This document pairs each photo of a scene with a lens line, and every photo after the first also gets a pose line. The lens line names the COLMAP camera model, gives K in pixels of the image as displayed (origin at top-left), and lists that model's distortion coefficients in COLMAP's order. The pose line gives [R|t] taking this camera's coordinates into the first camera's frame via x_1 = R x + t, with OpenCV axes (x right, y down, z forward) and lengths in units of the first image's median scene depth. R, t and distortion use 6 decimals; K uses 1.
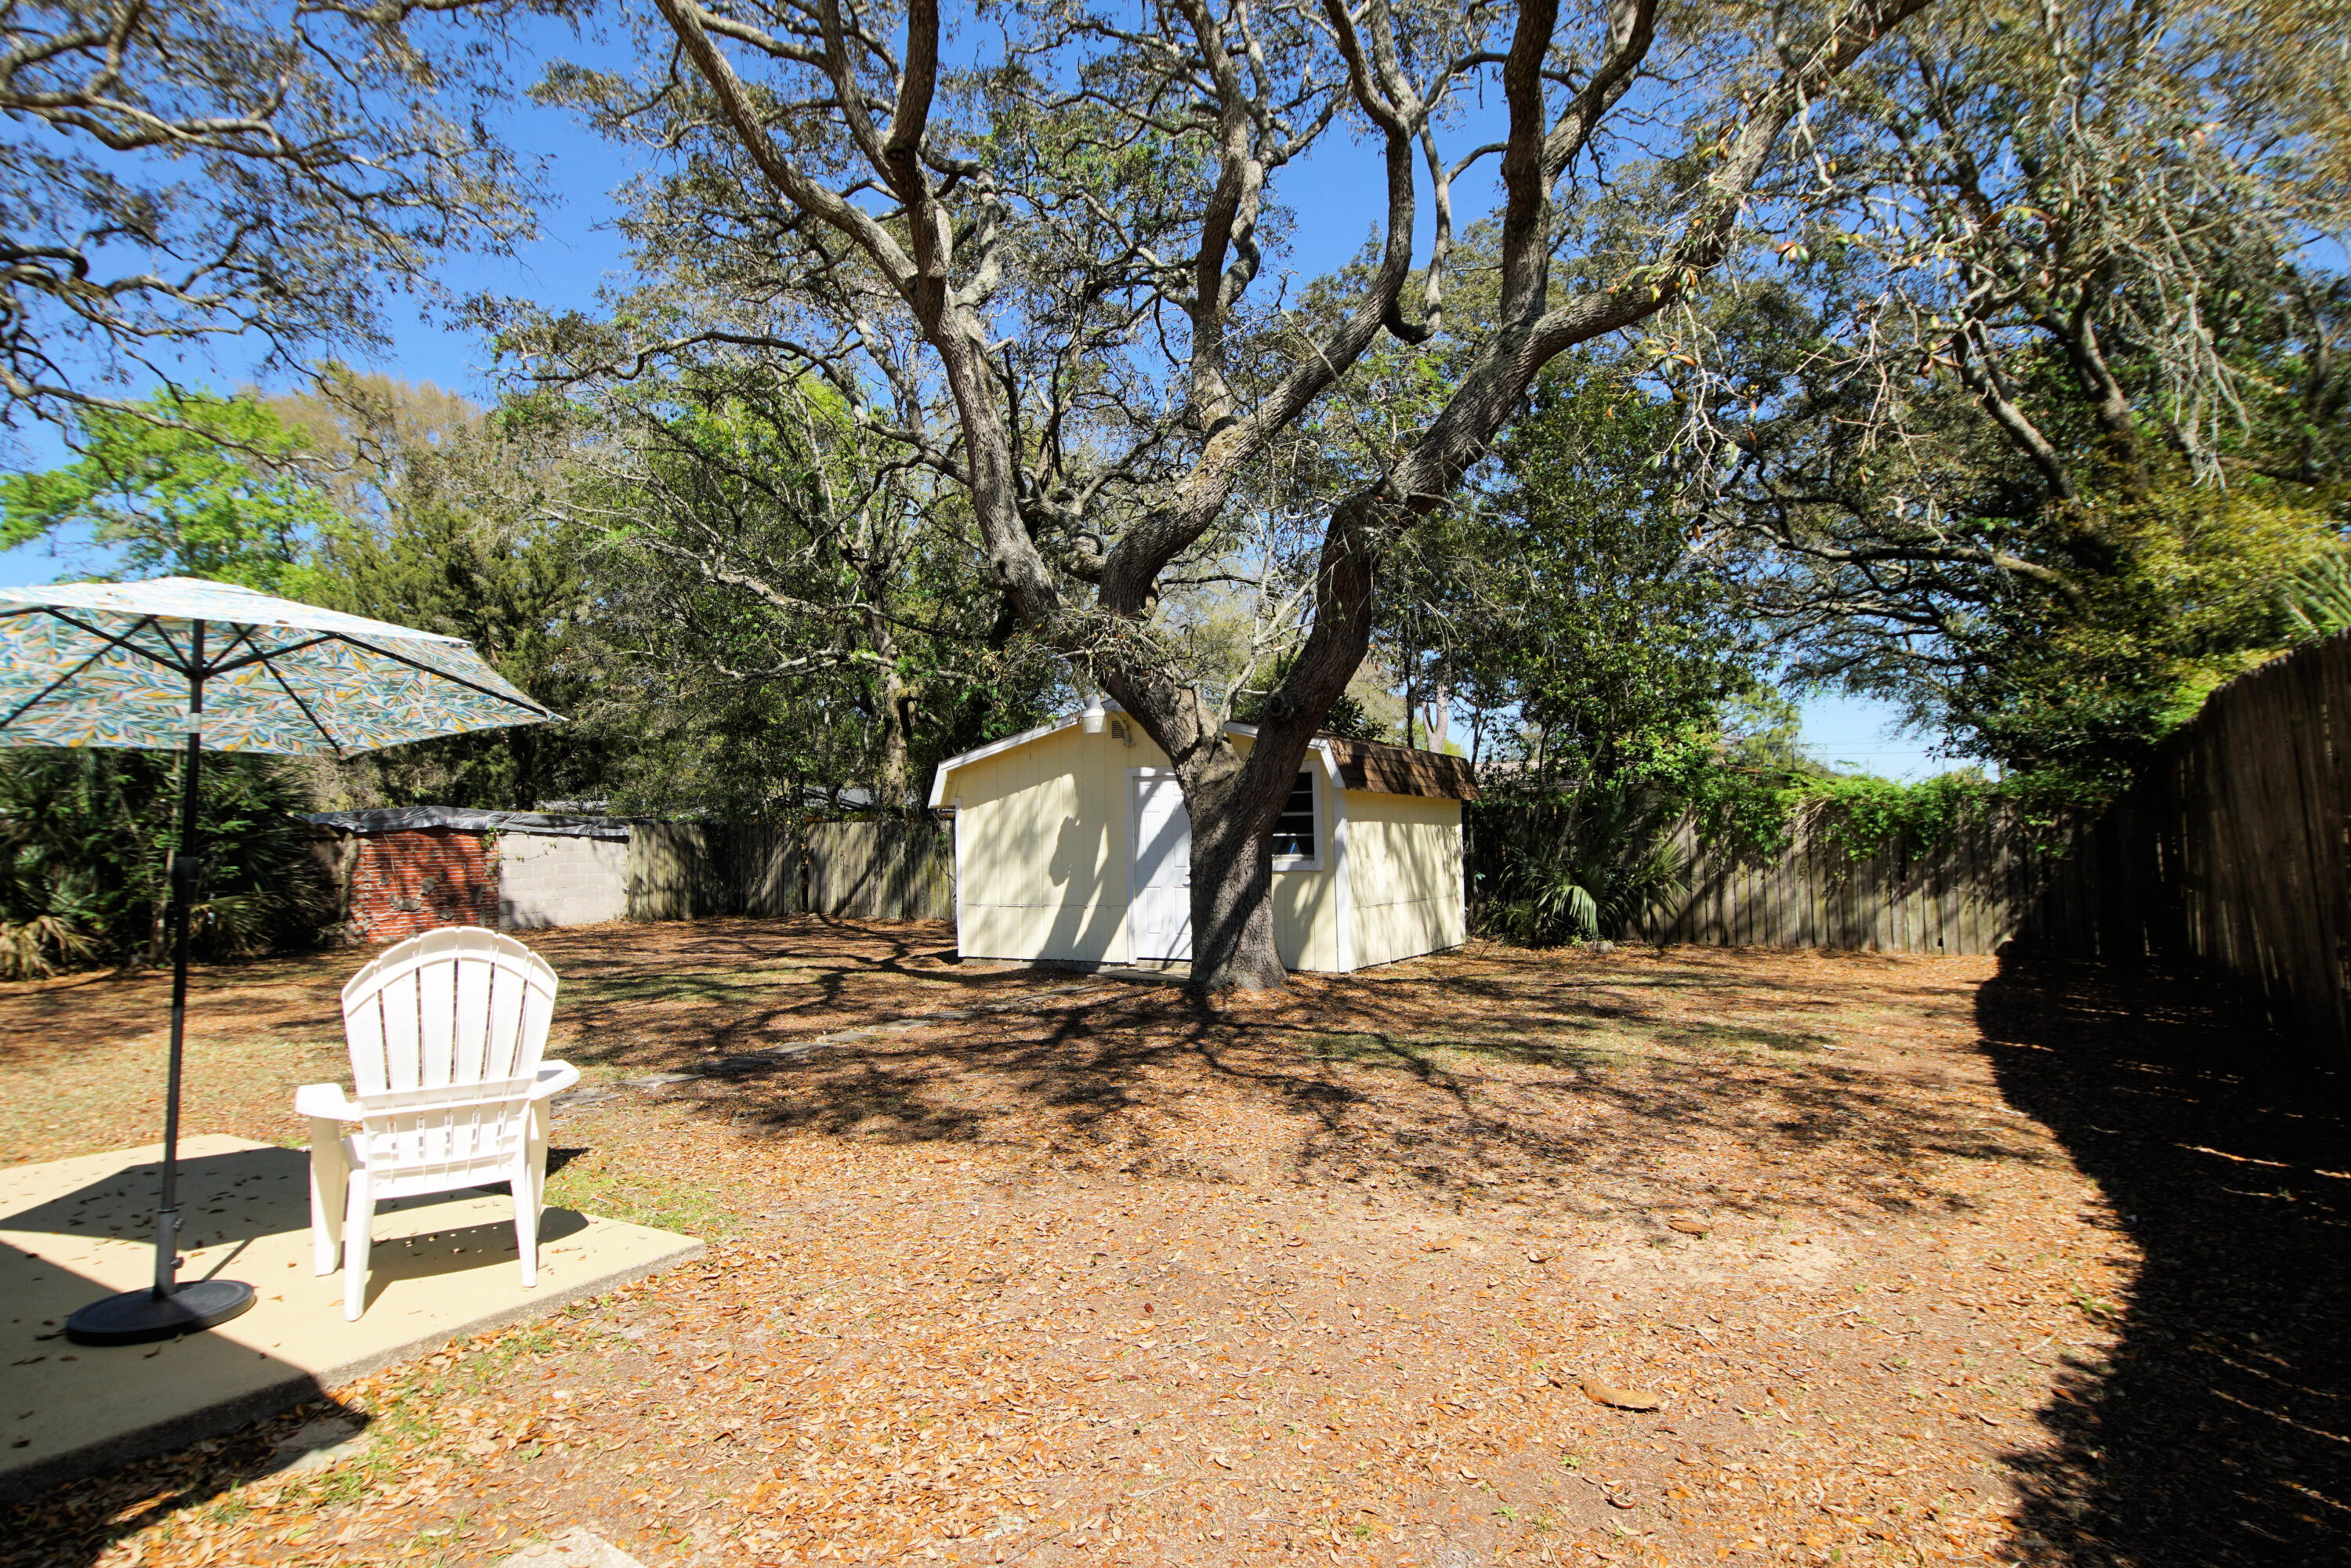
lens RADIAL K [[1256.1, 0, 1166.1], [0, 1256.1, 776.8], [0, 0, 1]] dist [0.032169, -0.029352]
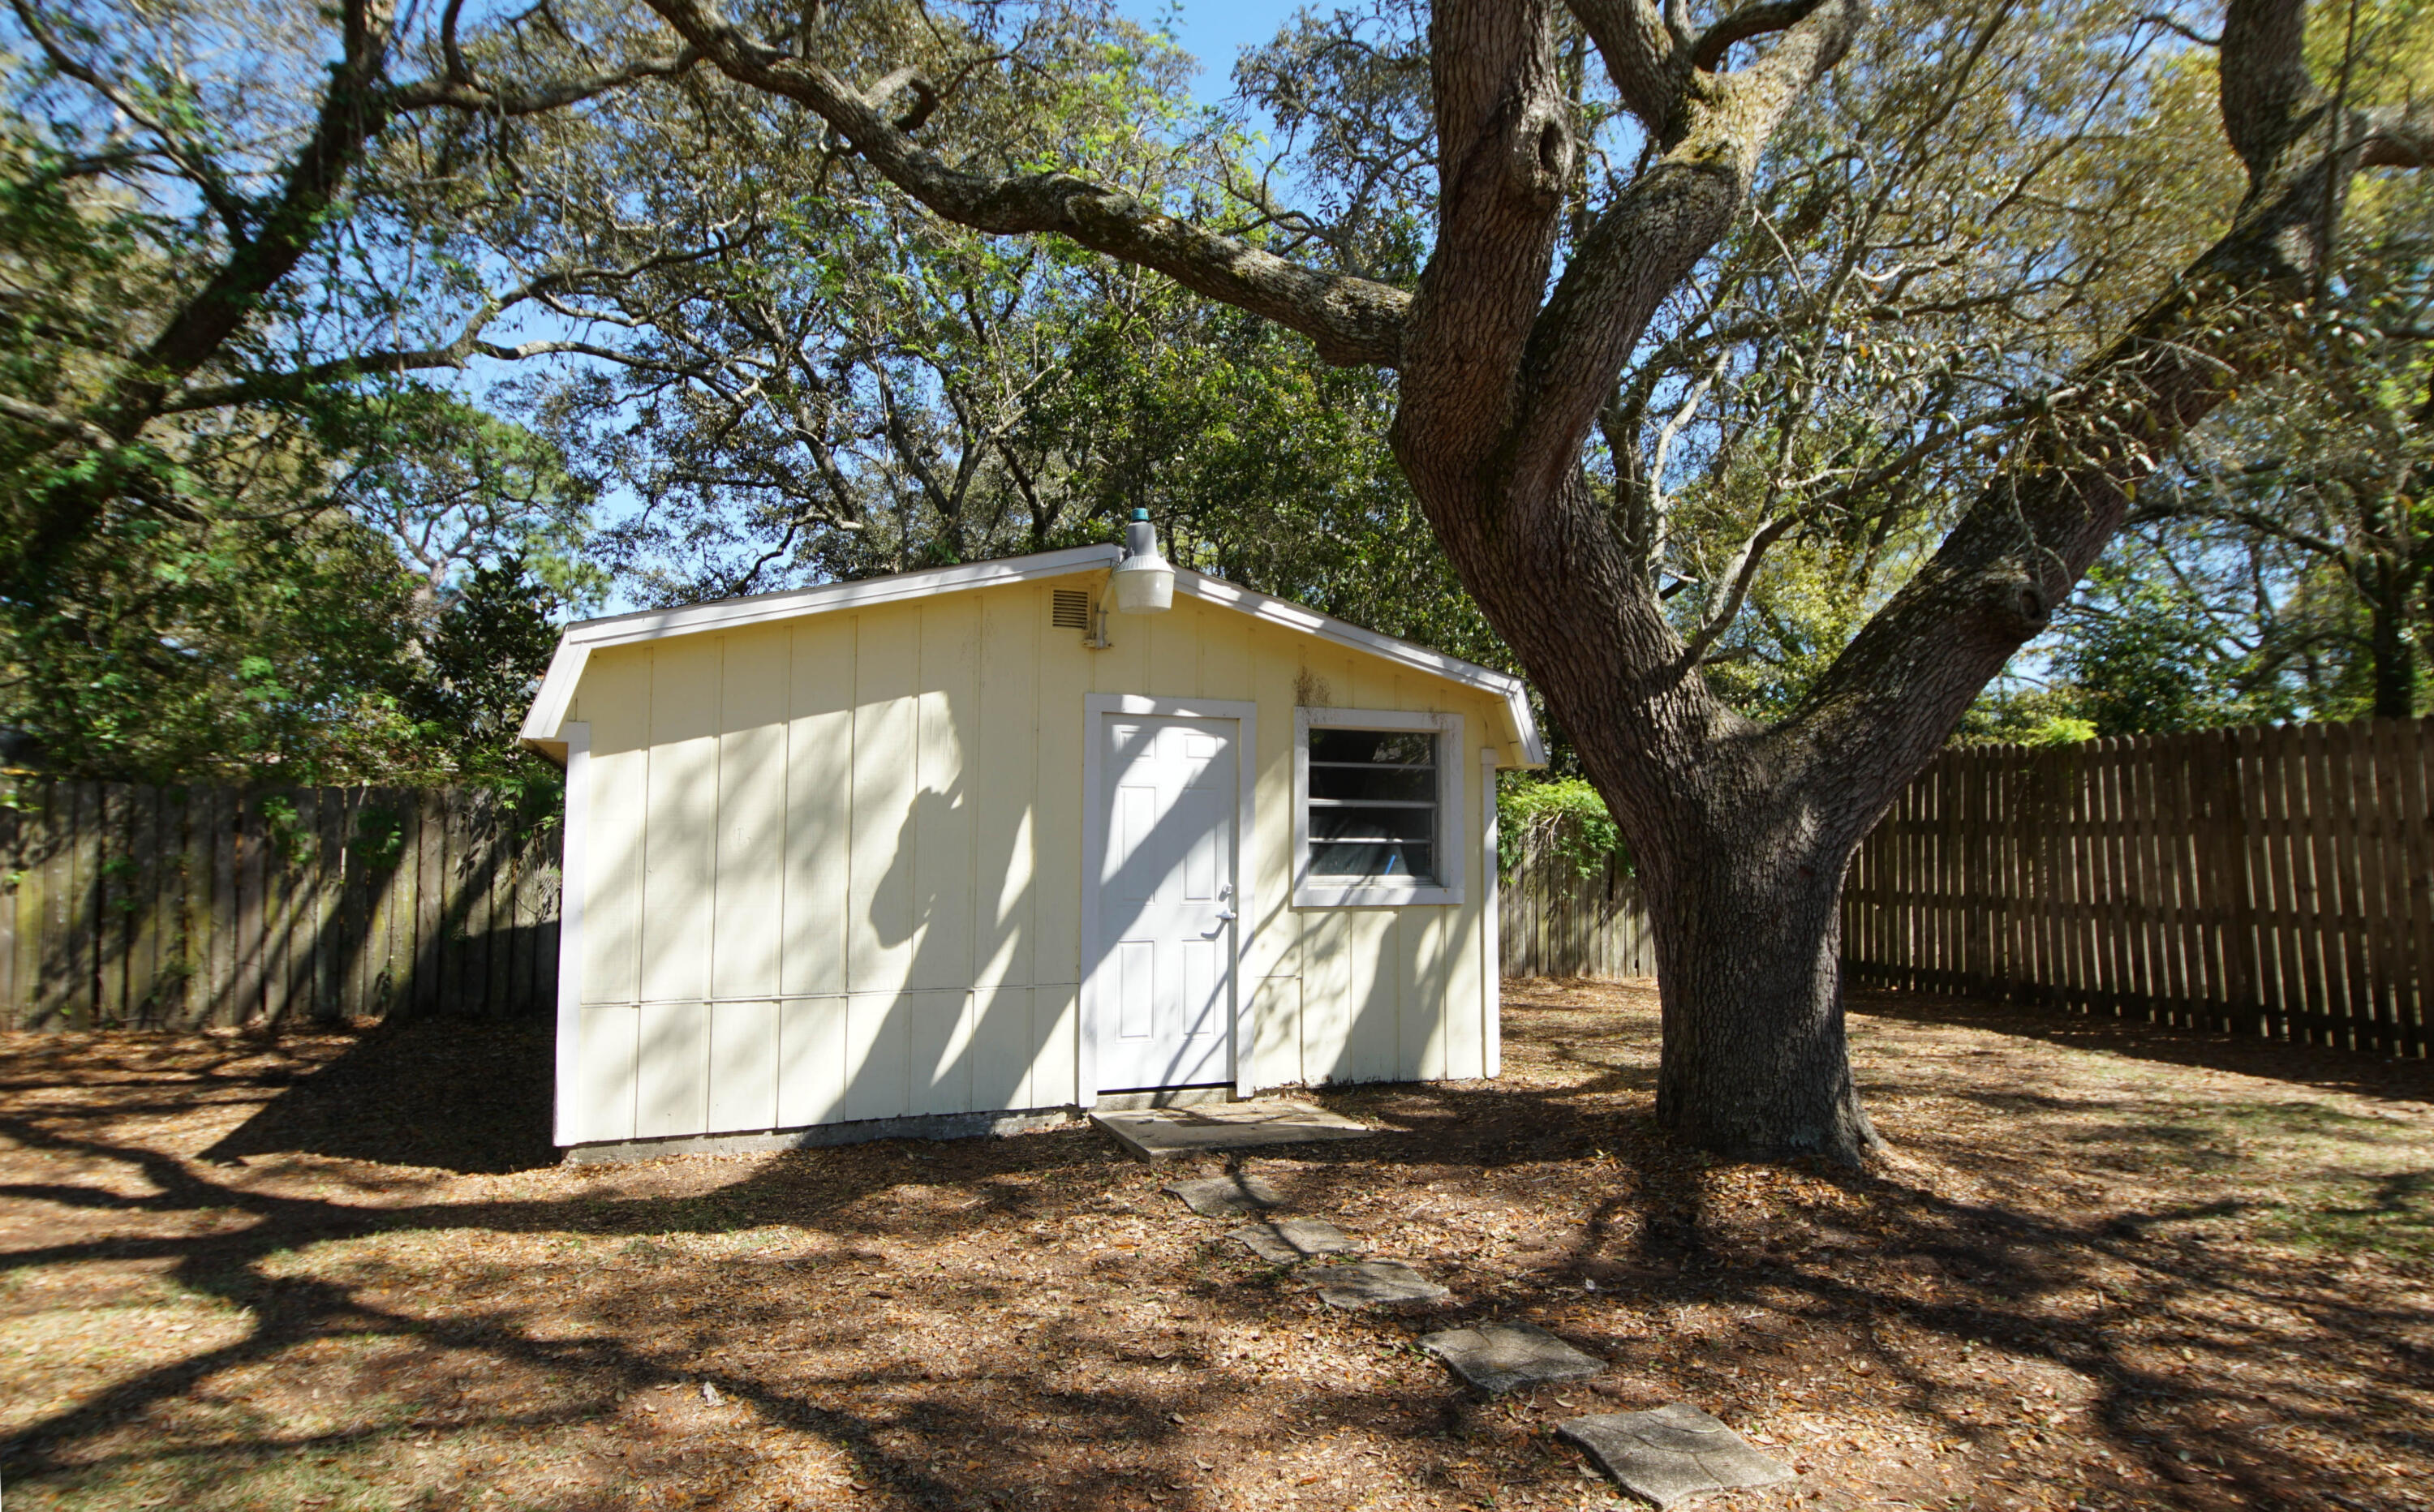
lens RADIAL K [[1338.3, 0, 1206.7], [0, 1338.3, 748.3], [0, 0, 1]] dist [0.013209, -0.003860]
pose [[0.585210, 0.074248, 0.807476, -0.399391], [-0.058482, 0.997071, -0.049297, 0.037060], [-0.808770, -0.018373, 0.587838, 0.654908]]
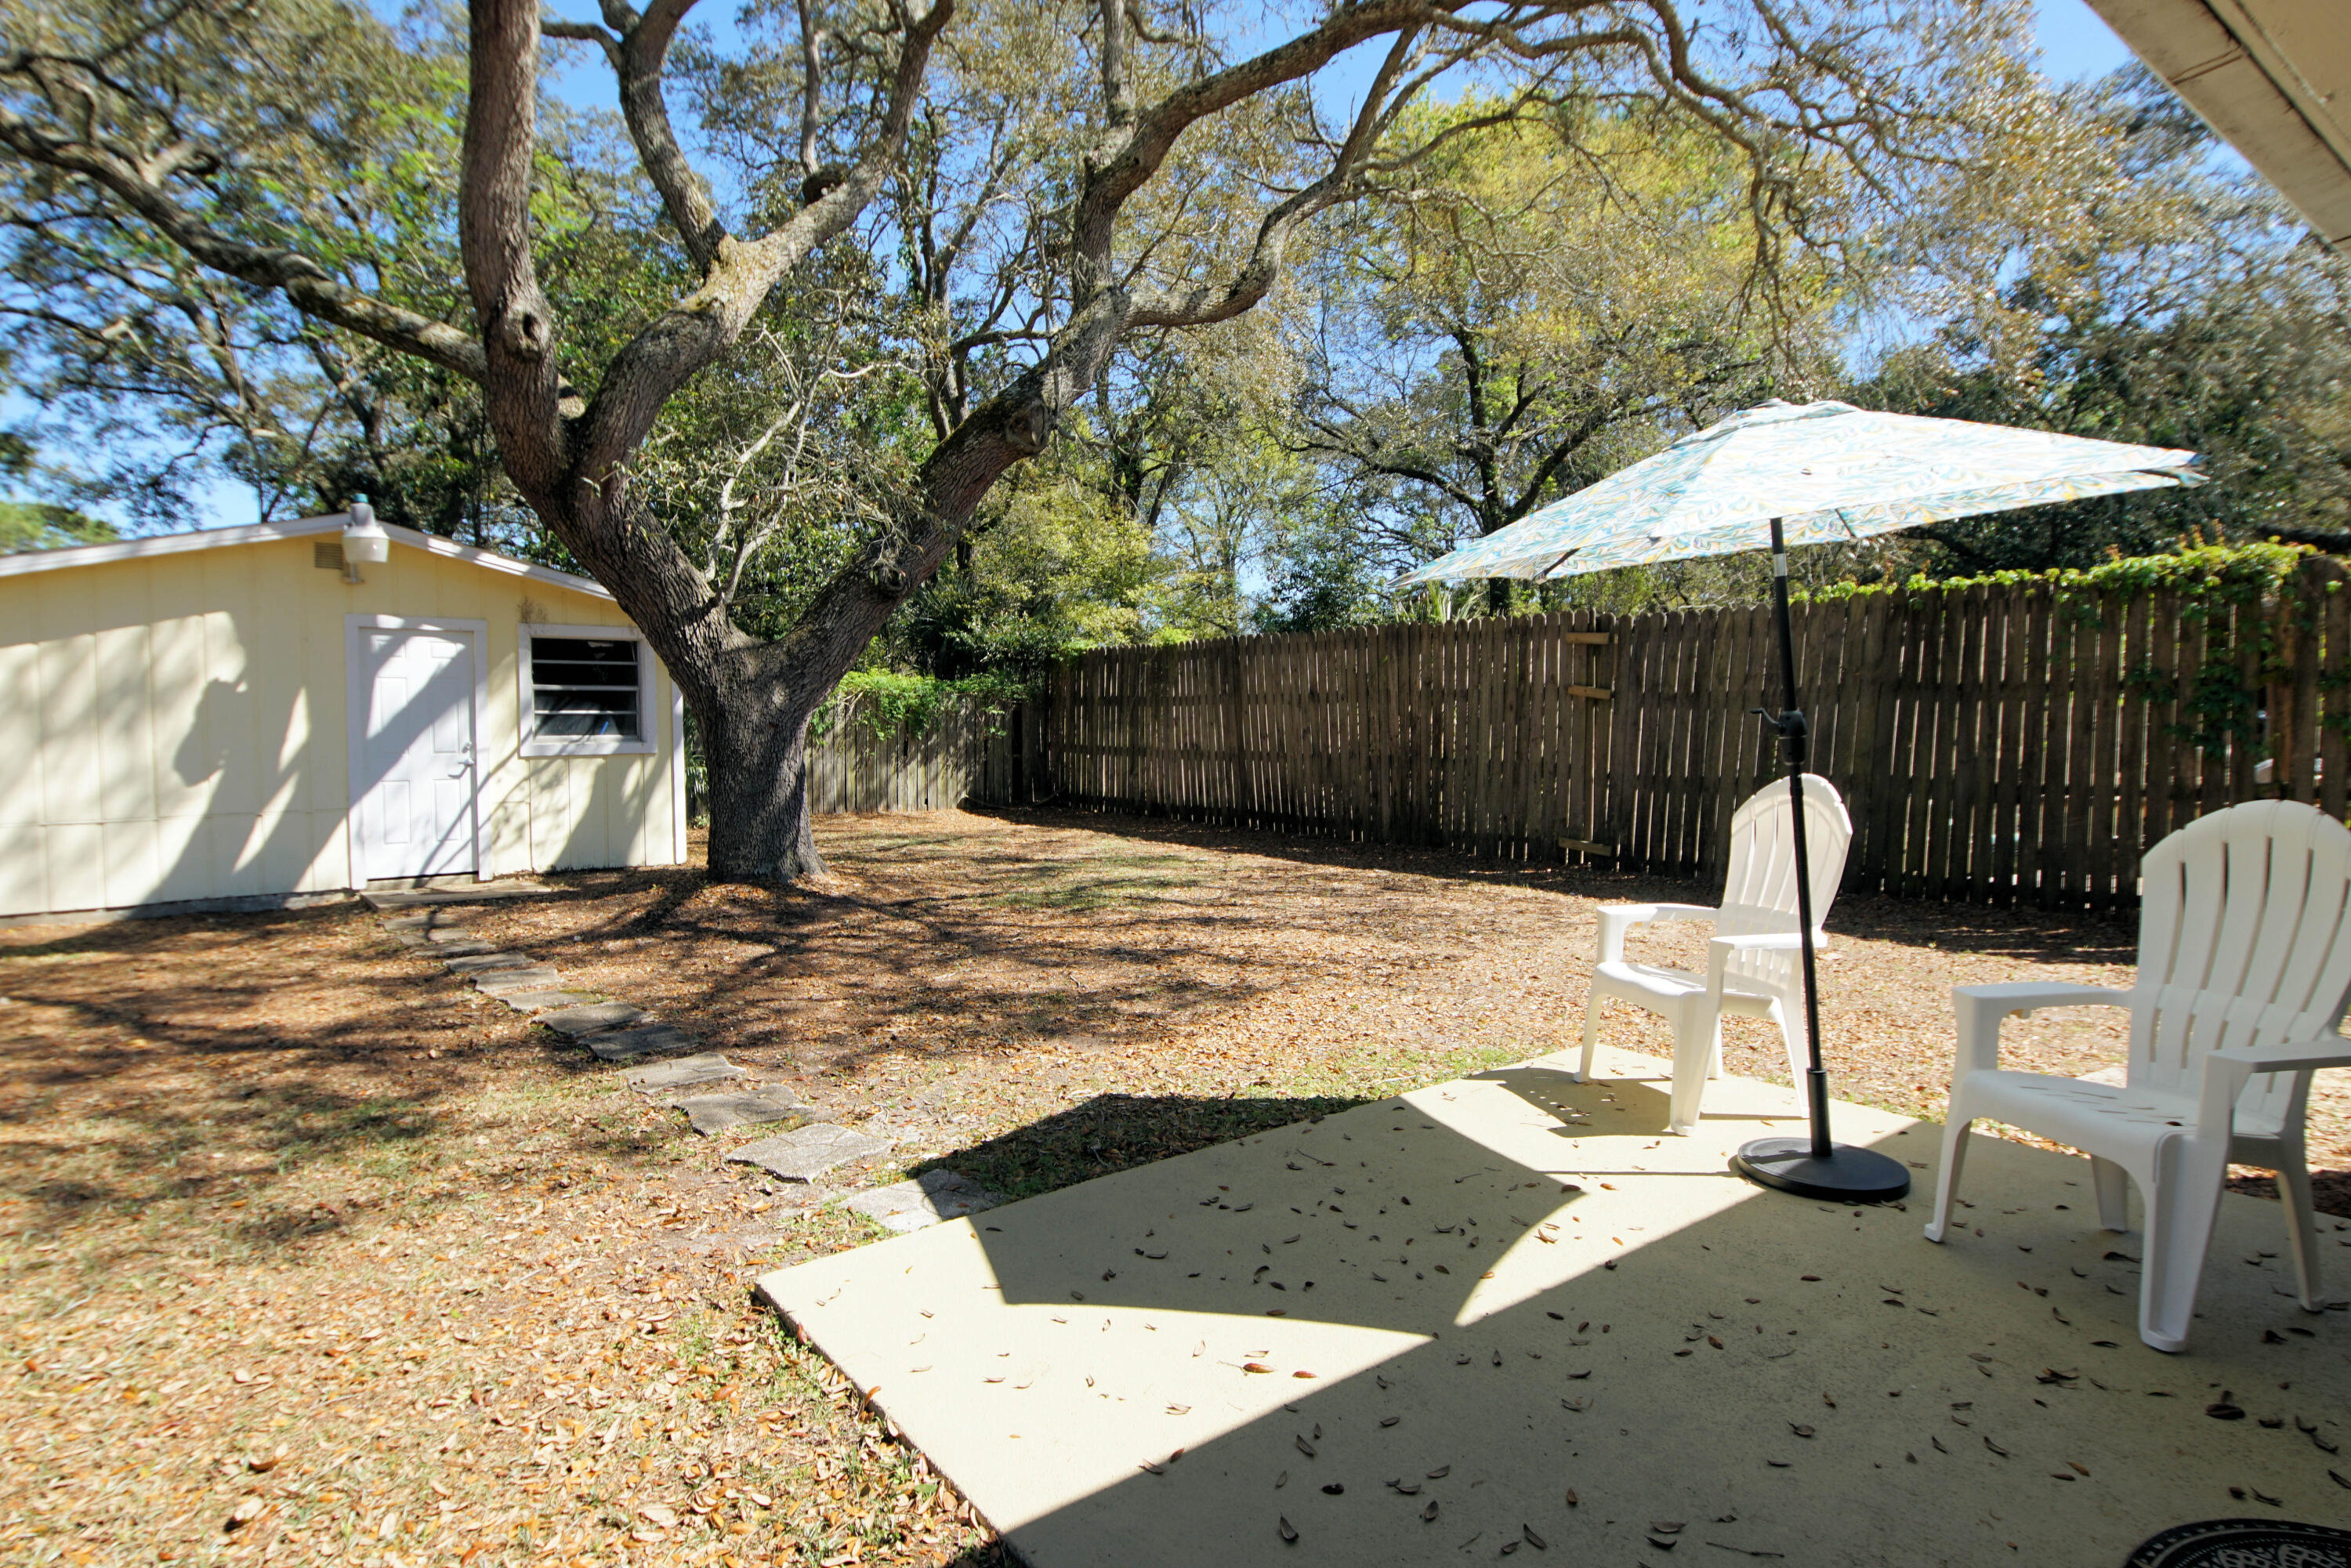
lens RADIAL K [[1256.1, 0, 1154.2], [0, 1256.1, 759.1], [0, 0, 1]] dist [0.032169, -0.029352]
pose [[0.333029, -0.018612, 0.942733, -0.531720], [-0.049741, 0.998066, 0.037276, 0.026591], [-0.941604, -0.059307, 0.331459, 0.337313]]
